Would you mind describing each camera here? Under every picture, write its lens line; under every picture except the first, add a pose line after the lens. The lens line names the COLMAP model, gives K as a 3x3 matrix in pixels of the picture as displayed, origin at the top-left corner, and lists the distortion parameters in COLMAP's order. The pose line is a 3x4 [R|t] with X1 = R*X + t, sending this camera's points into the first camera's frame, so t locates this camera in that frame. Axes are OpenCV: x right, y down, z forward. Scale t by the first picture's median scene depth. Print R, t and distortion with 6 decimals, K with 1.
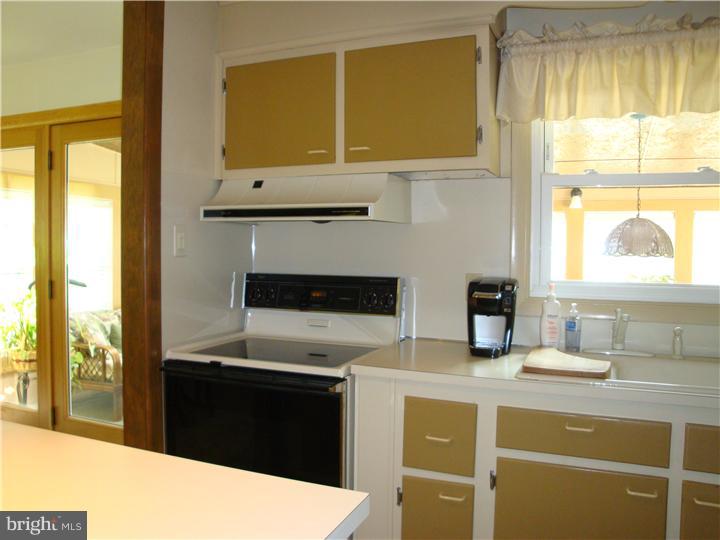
lens RADIAL K [[598.1, 0, 356.2], [0, 598.1, 270.3], [0, 0, 1]] dist [-0.147547, 0.123772]
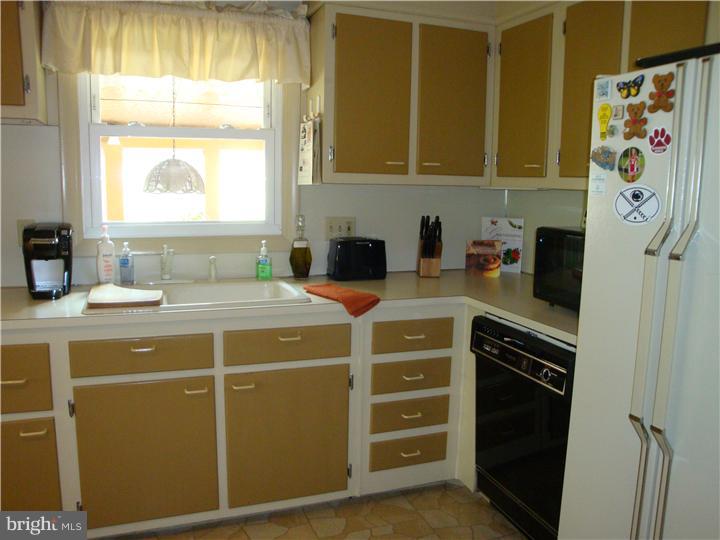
lens RADIAL K [[598.1, 0, 362.9], [0, 598.1, 266.1], [0, 0, 1]] dist [-0.147547, 0.123772]
pose [[0.719953, -0.094650, 0.687539, -0.079920], [0.016723, 0.992735, 0.119153, -0.025760], [-0.693821, -0.074287, 0.716305, -0.125805]]
